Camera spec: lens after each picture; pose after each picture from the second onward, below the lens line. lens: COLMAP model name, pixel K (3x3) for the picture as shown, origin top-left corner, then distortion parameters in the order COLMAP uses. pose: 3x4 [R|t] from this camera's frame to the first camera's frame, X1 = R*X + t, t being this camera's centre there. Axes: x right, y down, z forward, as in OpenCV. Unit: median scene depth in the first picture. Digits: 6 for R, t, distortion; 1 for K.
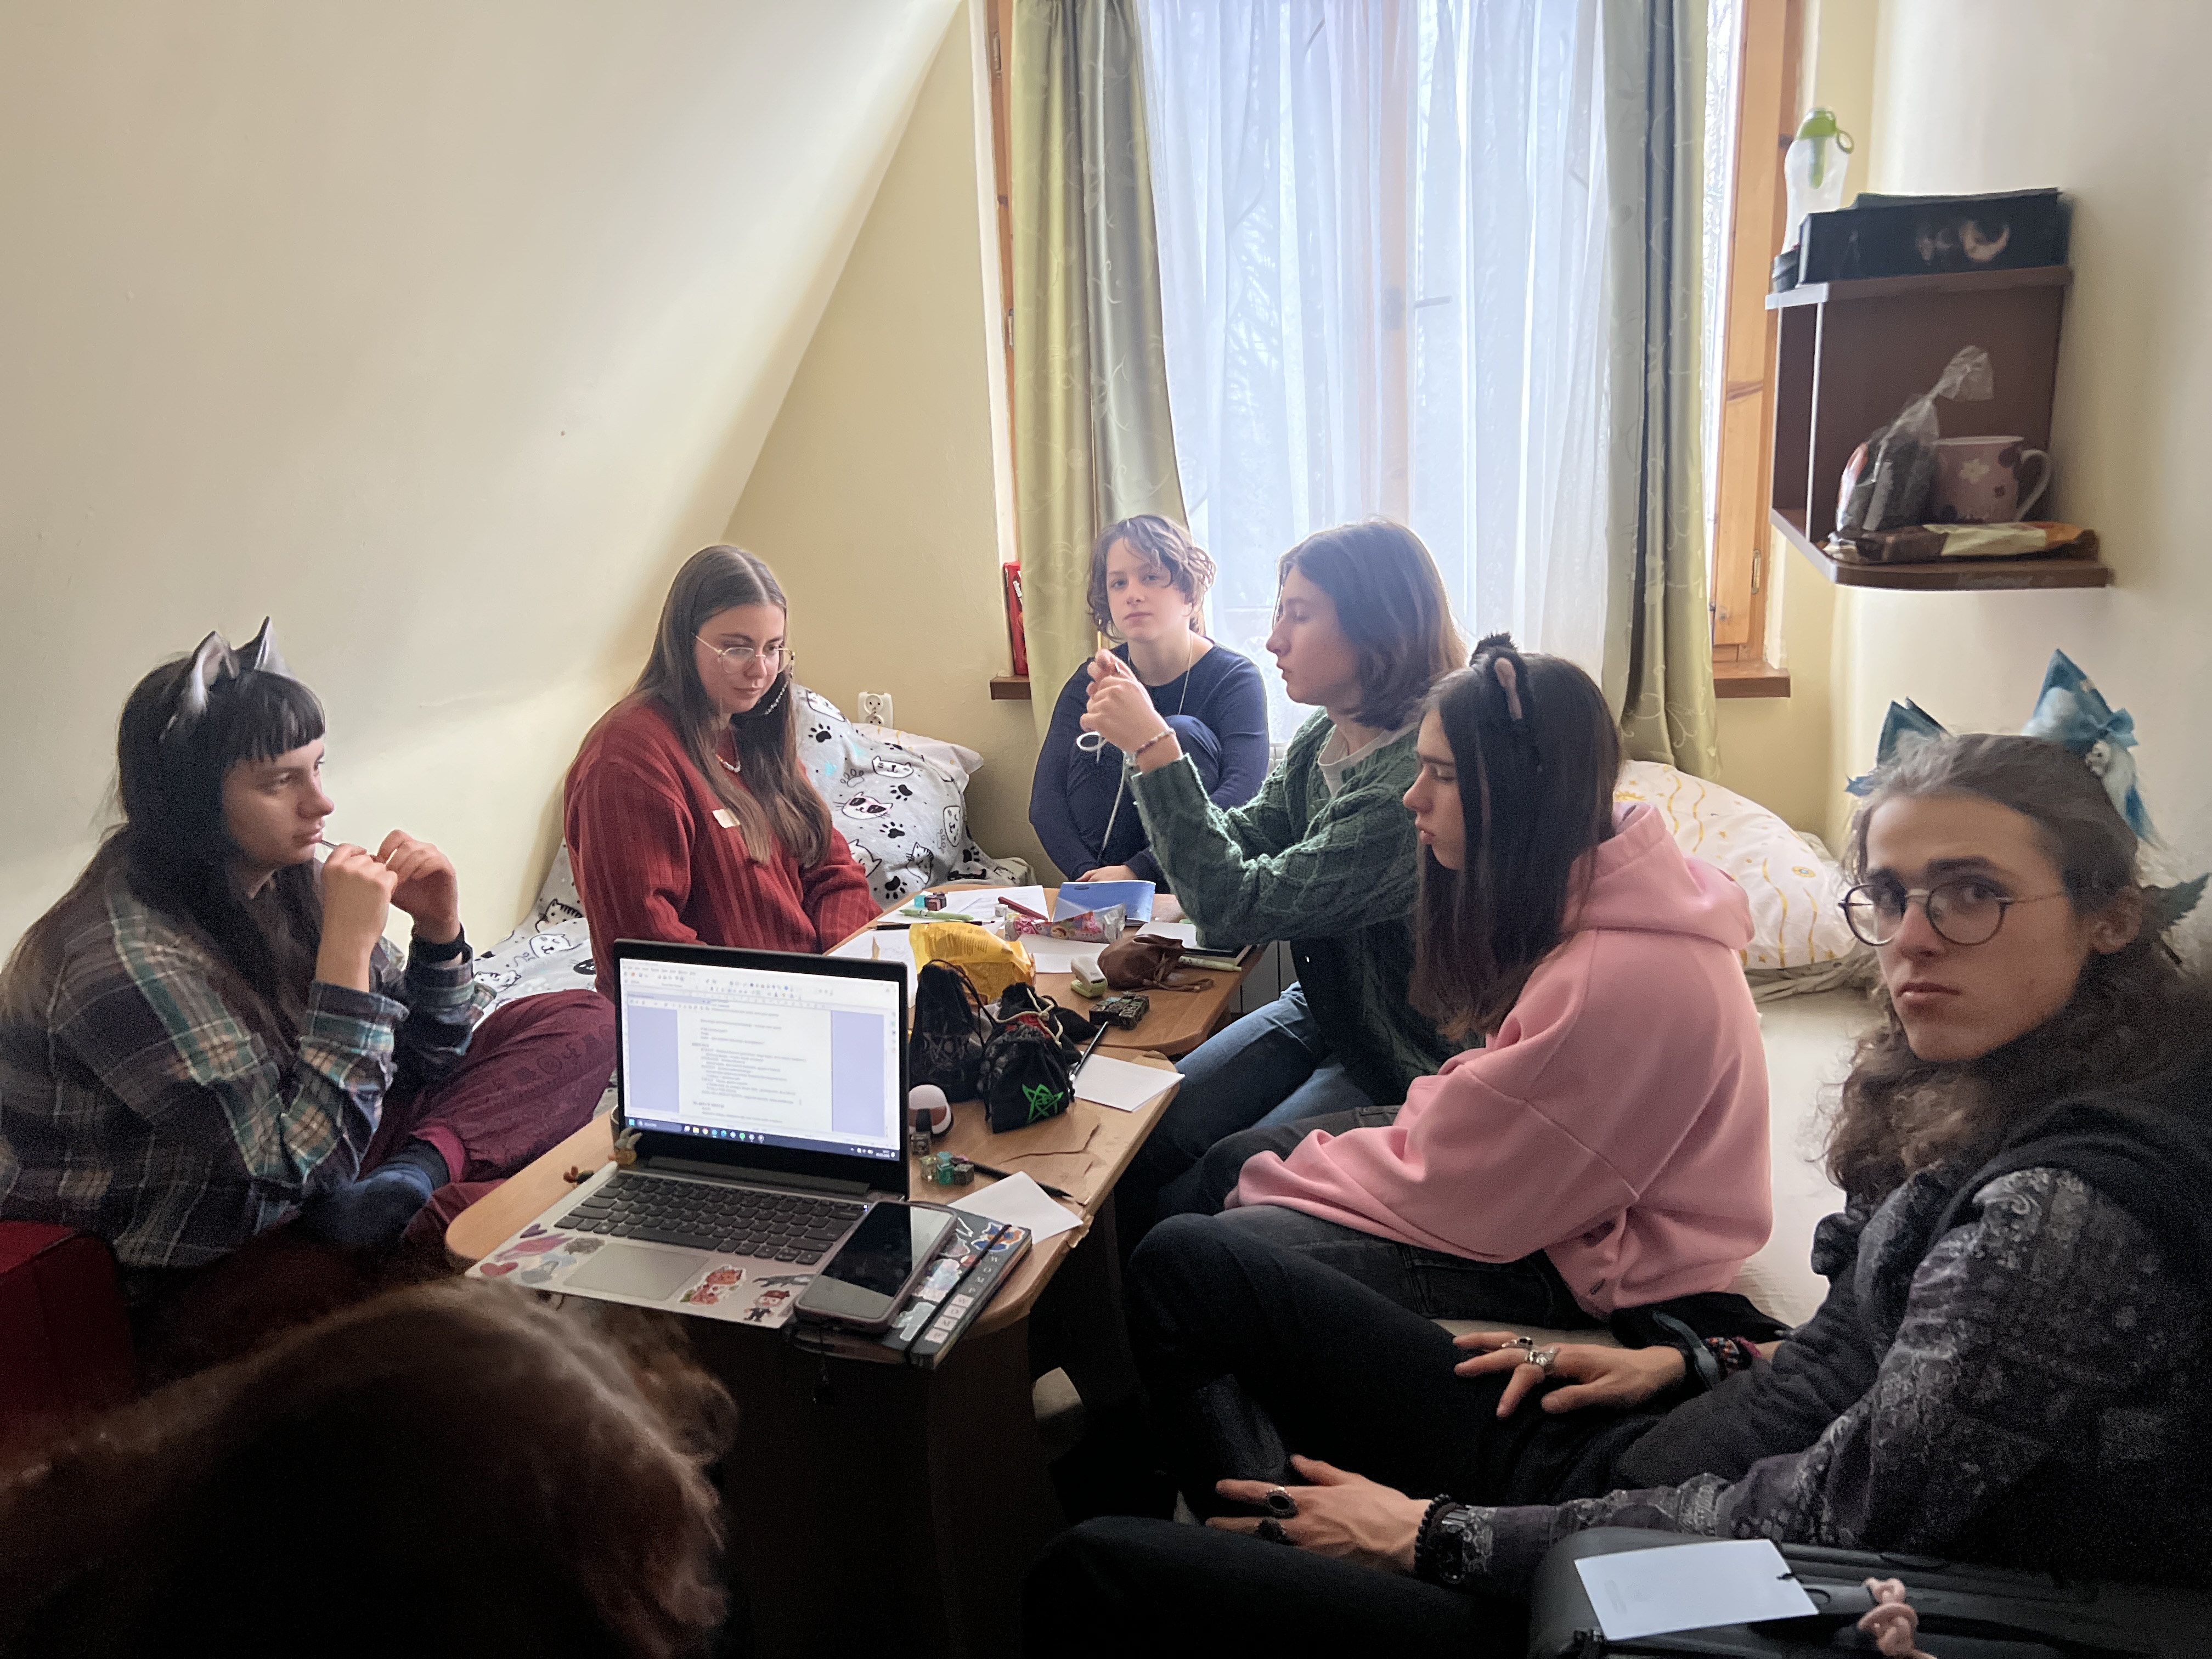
lens RADIAL K [[1640.5, 0, 1093.8], [0, 1640.5, 841.3], [0, 0, 1]] dist [0.094397, -0.092201]
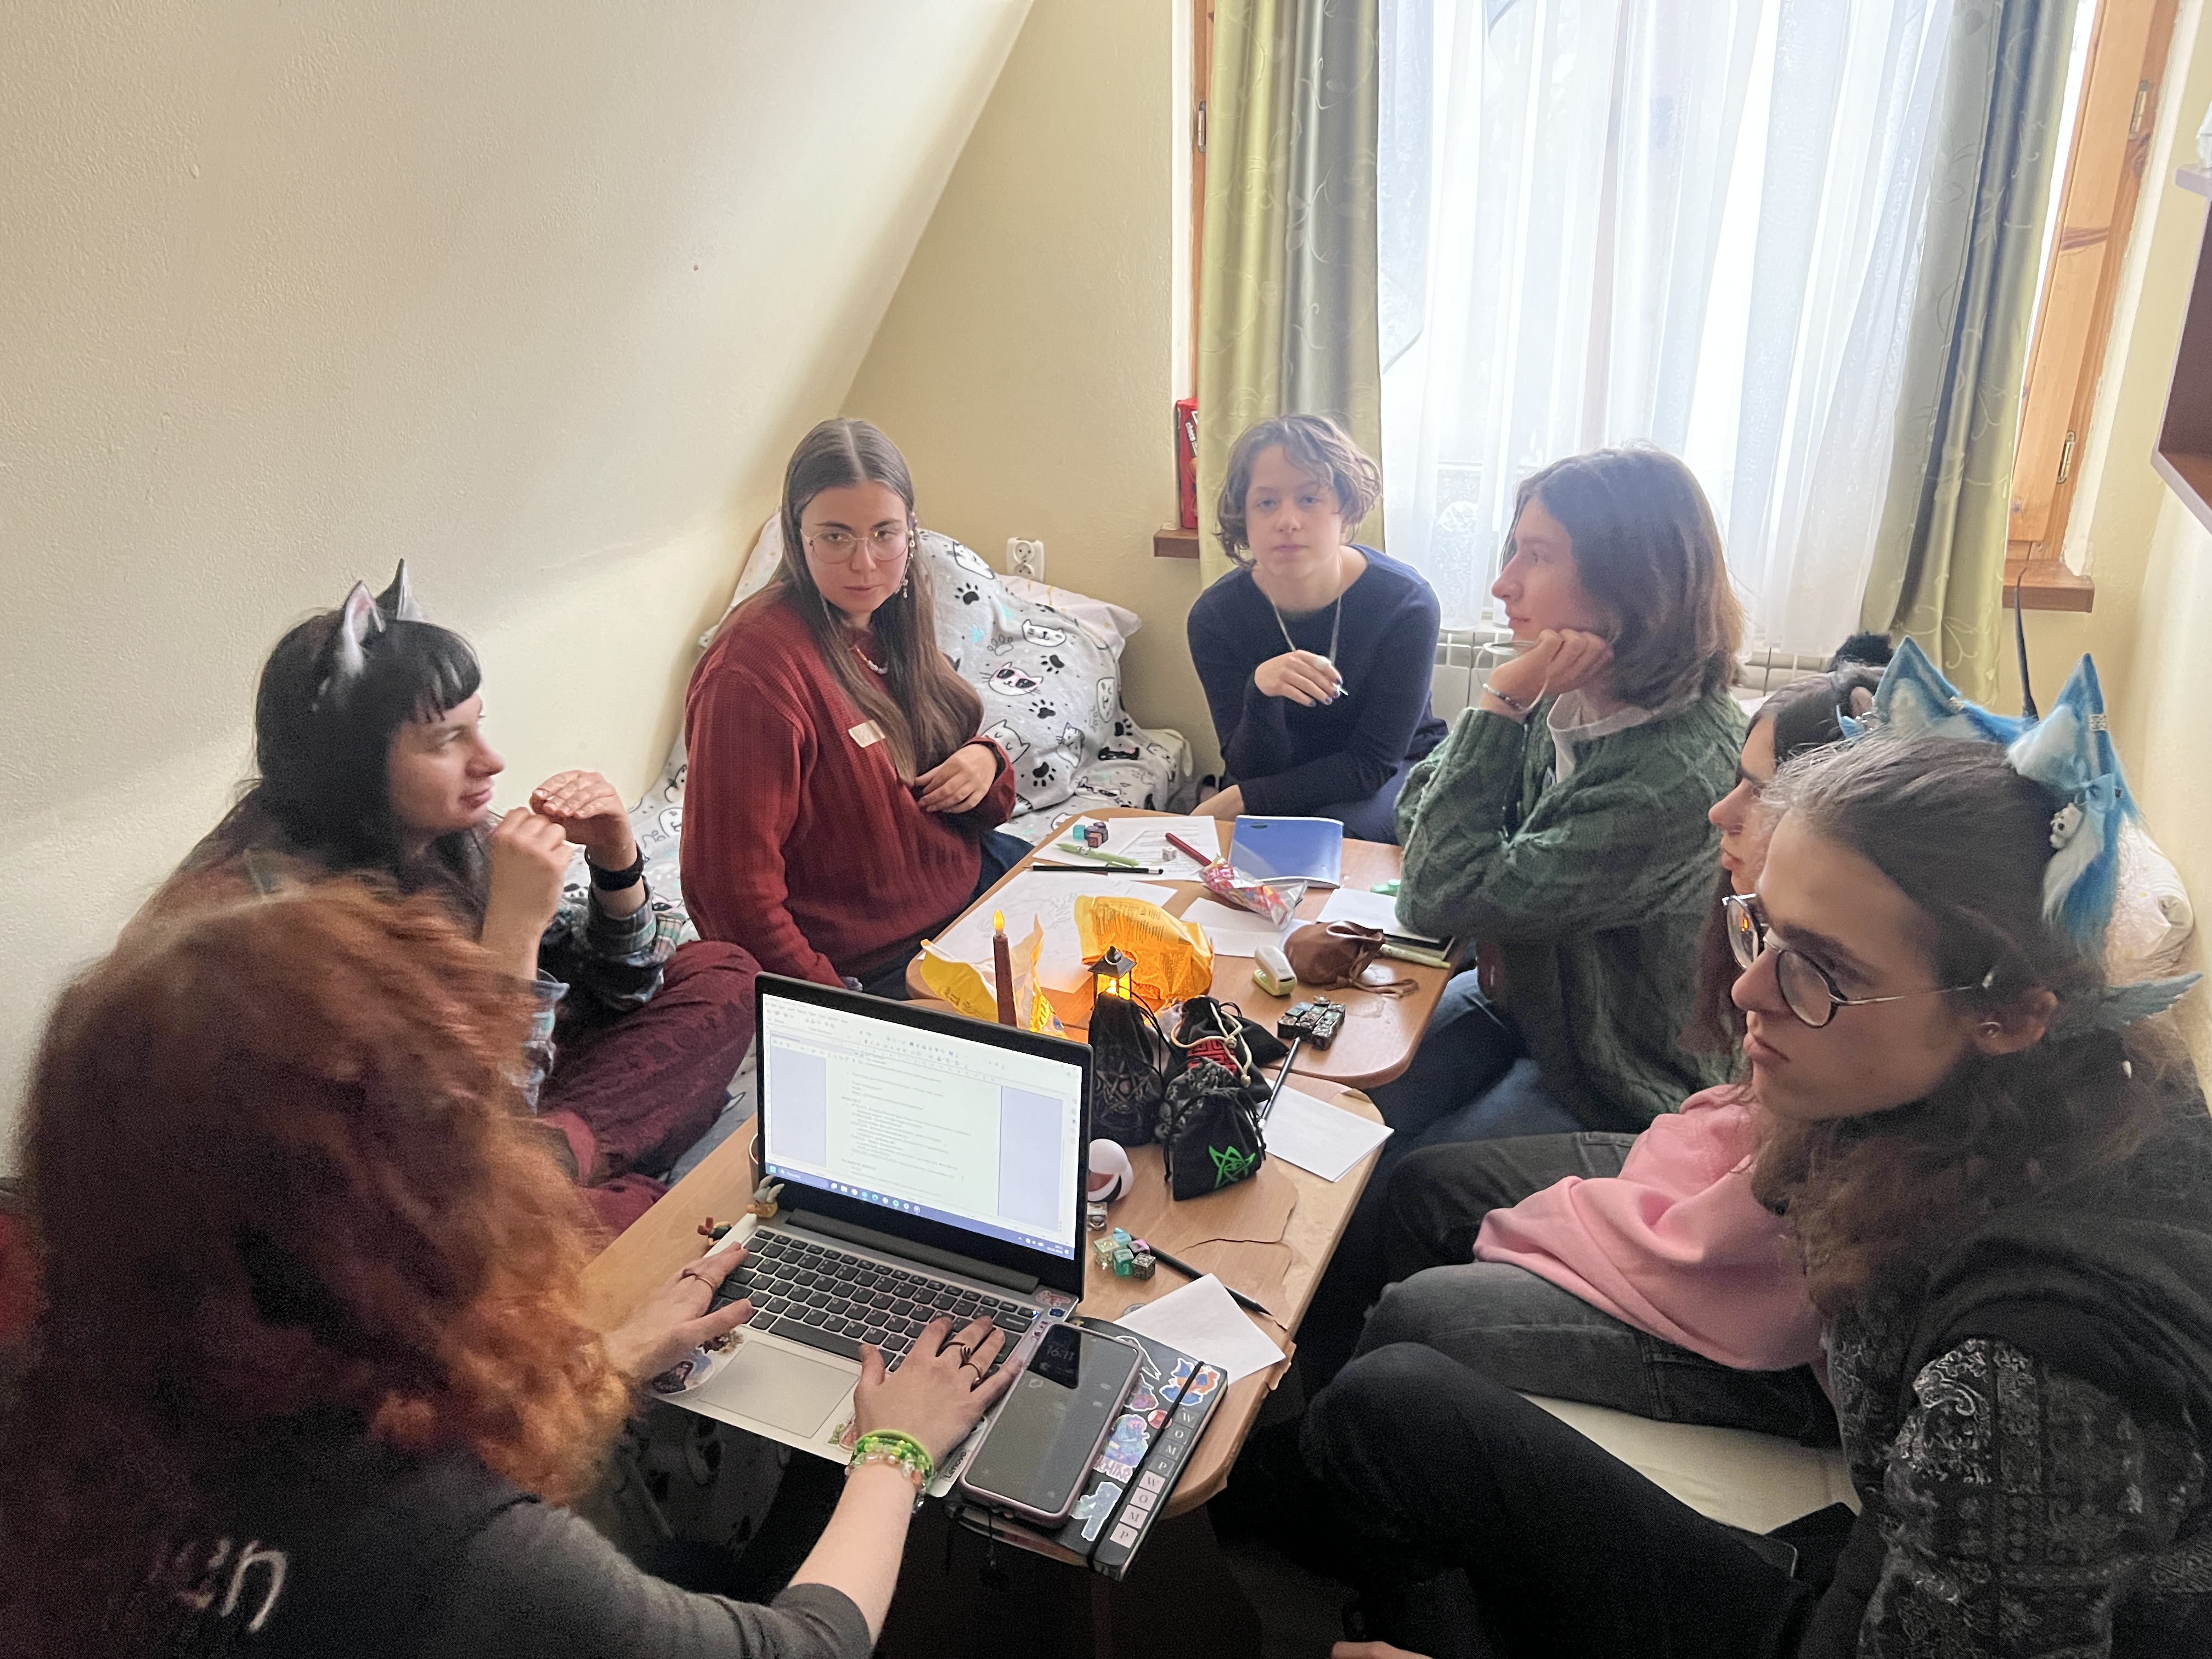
lens RADIAL K [[1640.5, 0, 1093.8], [0, 1640.5, 841.3], [0, 0, 1]] dist [0.094397, -0.092201]
pose [[0.996486, 0.054428, -0.063666, -0.048113], [-0.043741, 0.986371, 0.158616, -0.123114], [0.071432, -0.155274, 0.985286, 0.131007]]
